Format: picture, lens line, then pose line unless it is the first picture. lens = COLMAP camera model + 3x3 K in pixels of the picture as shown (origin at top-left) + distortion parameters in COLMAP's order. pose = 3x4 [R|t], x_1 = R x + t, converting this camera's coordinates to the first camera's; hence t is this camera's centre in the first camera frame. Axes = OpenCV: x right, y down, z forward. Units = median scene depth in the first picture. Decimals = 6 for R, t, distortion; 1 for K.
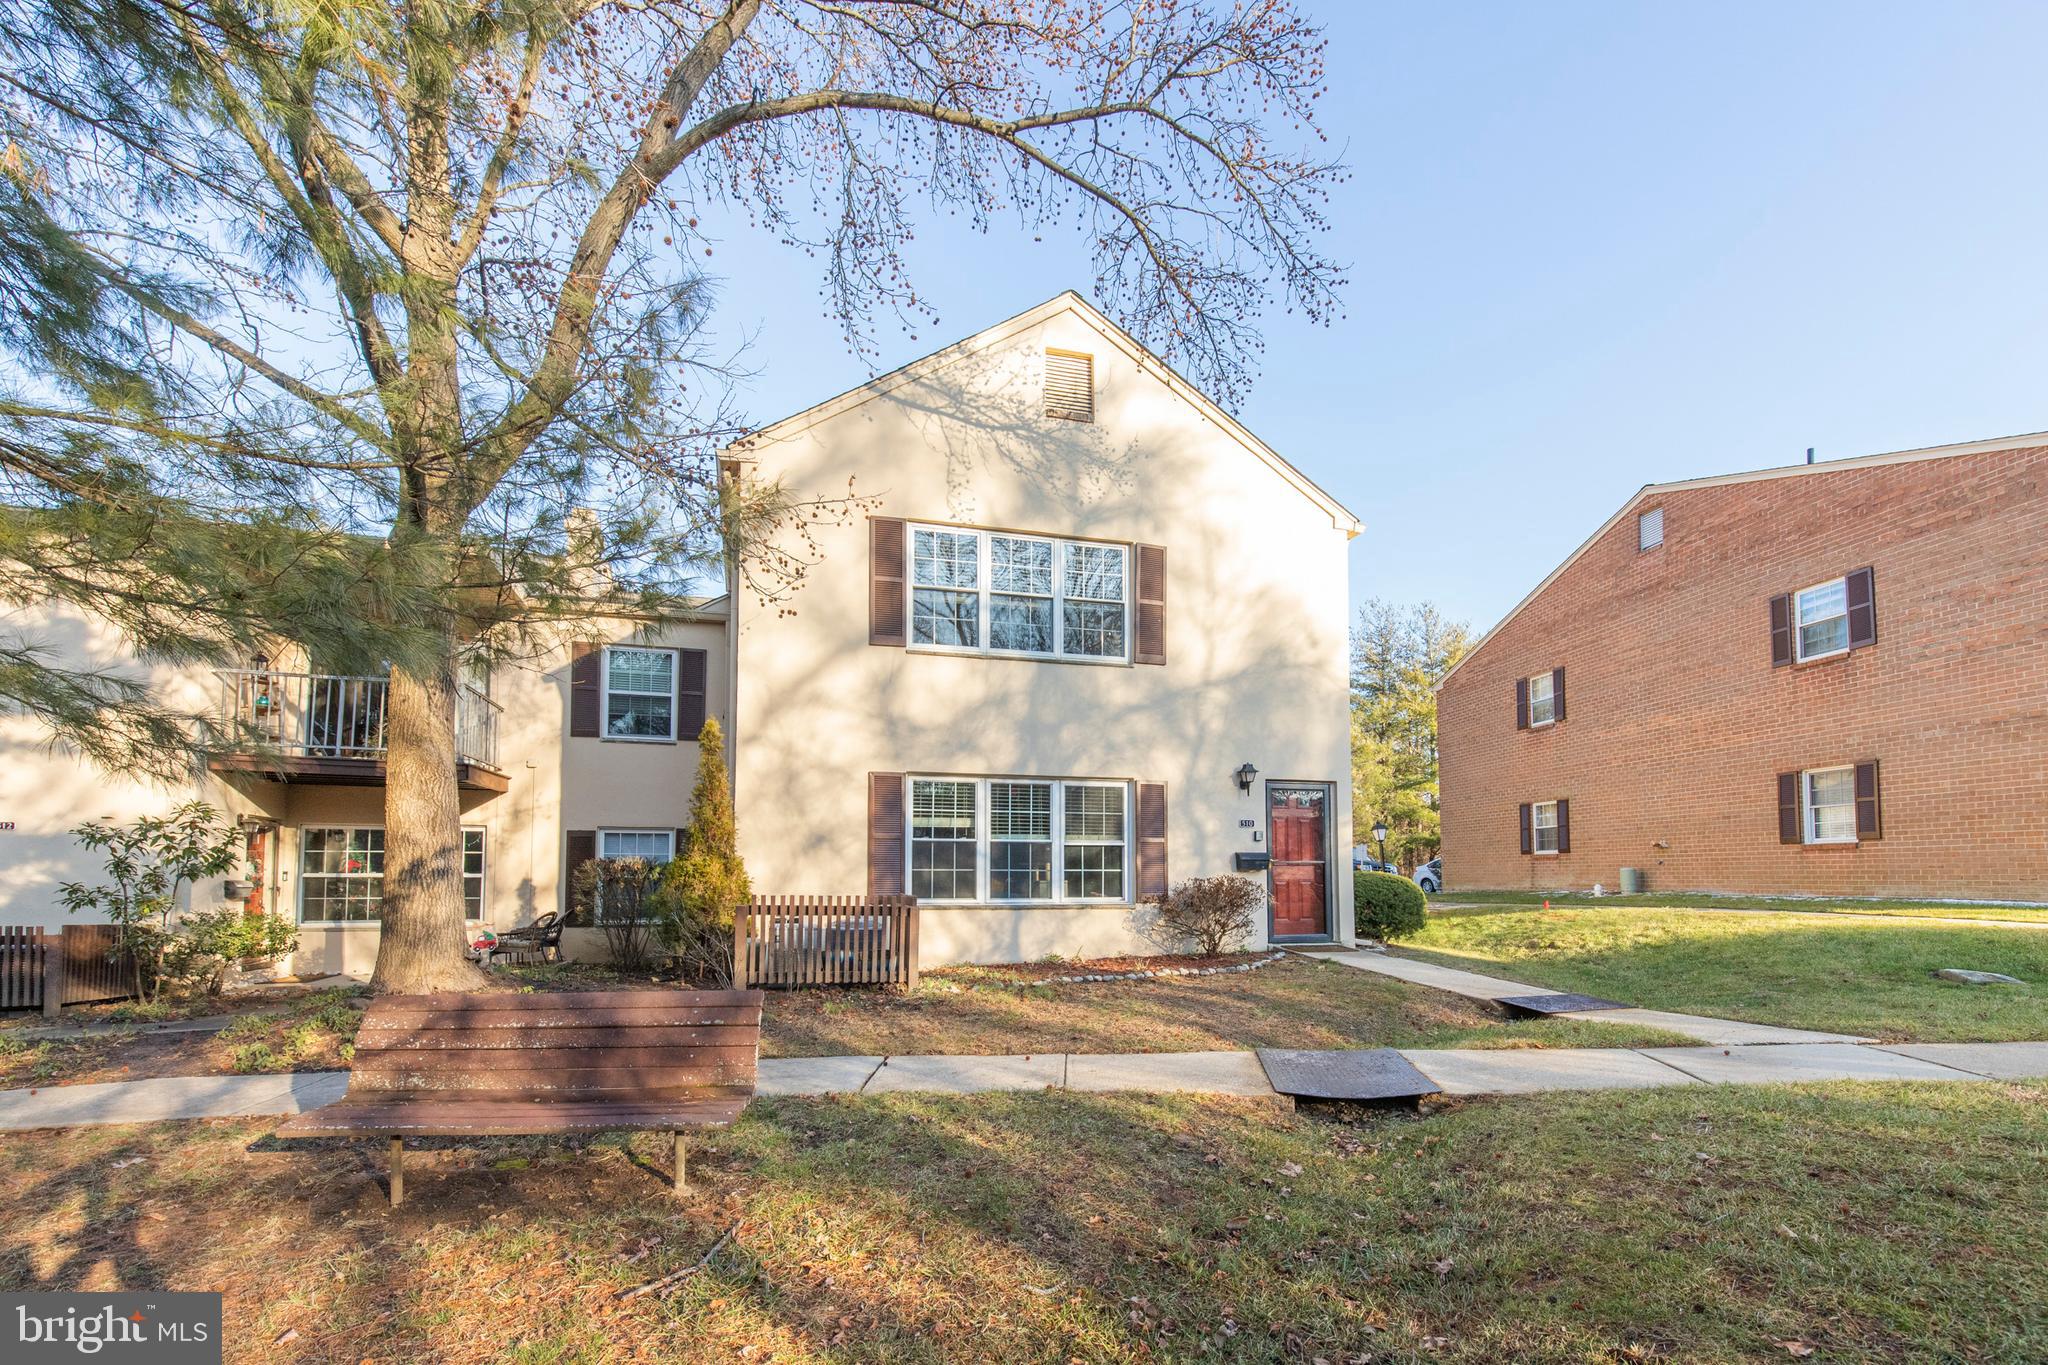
lens RADIAL K [[946.5, 0, 953.9], [0, 946.5, 738.3], [0, 0, 1]] dist [0.002422, 0.000222]
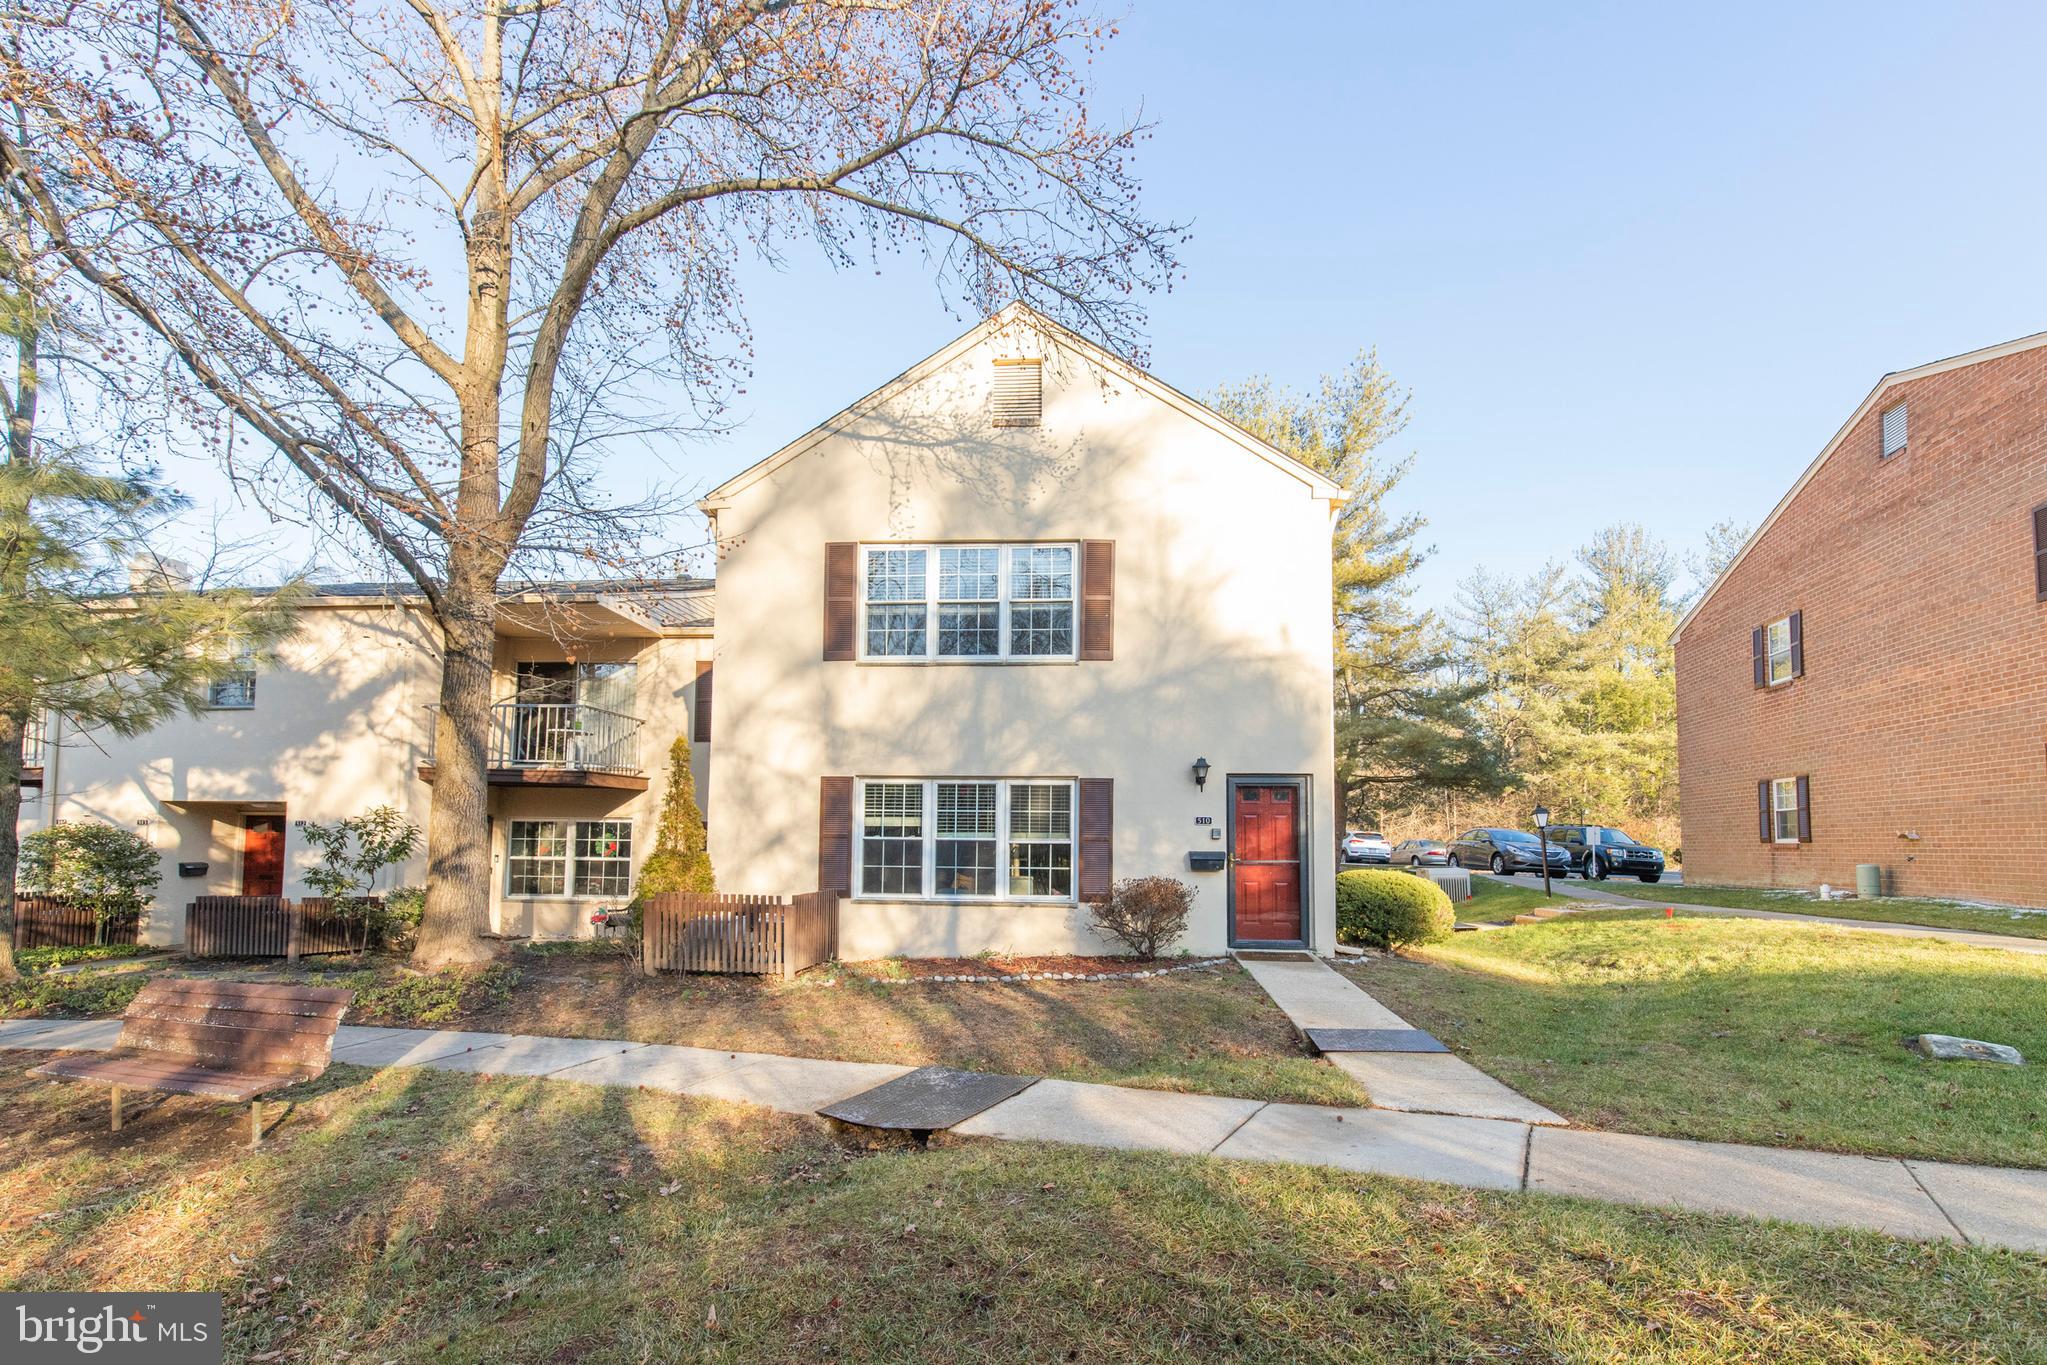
lens RADIAL K [[928.9, 0, 1028.5], [0, 928.9, 693.7], [0, 0, 1]] dist [0.004260, 0.000077]
pose [[0.942309, -0.045480, -0.331641, 0.477049], [0.041739, 0.998959, -0.018398, -0.029148], [0.332133, 0.003494, 0.943226, 0.059272]]
